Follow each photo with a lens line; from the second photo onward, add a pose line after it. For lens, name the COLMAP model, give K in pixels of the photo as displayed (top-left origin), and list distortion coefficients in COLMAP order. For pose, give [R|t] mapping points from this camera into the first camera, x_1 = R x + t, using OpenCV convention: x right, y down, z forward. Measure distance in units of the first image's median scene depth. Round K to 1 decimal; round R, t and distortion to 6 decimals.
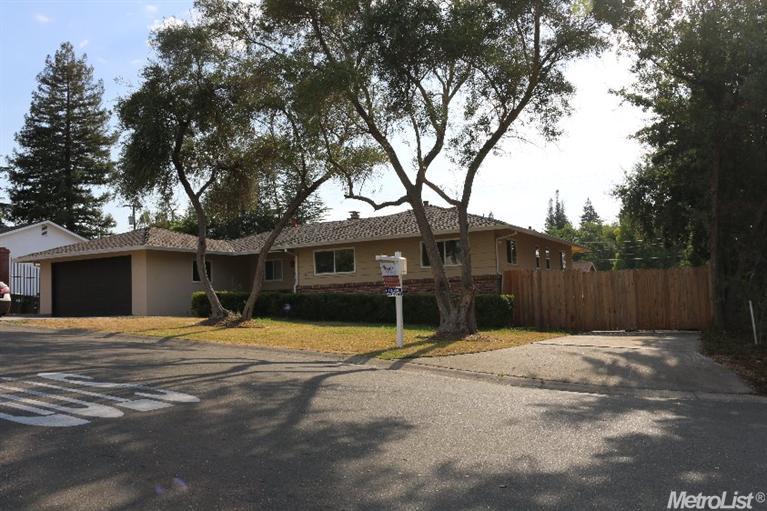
lens RADIAL K [[750.1, 0, 383.5], [0, 750.1, 255.5], [0, 0, 1]] dist [0.000783, 0.004686]
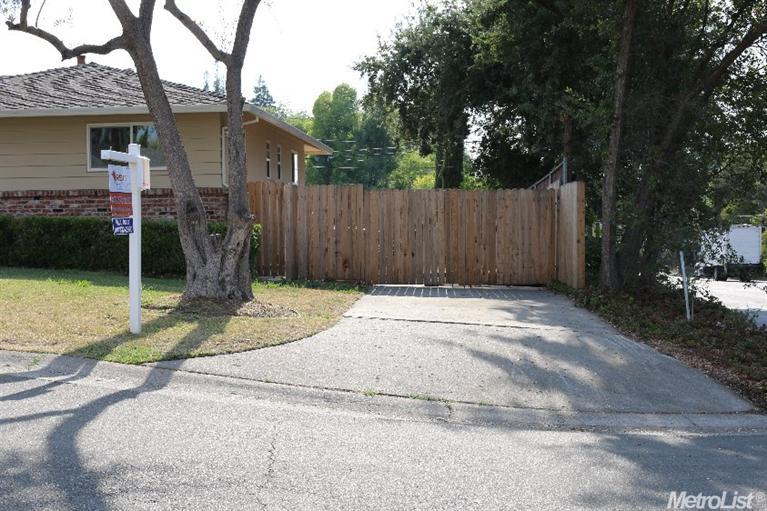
lens RADIAL K [[1097.4, 0, 383.5], [0, 1097.4, 255.5], [0, 0, 1]] dist [-0.025578, 0.016241]
pose [[0.927528, 0.017338, 0.373351, -0.086876], [-0.052391, 0.995092, 0.083947, -0.000965], [-0.370064, -0.097424, 0.923884, 0.218307]]
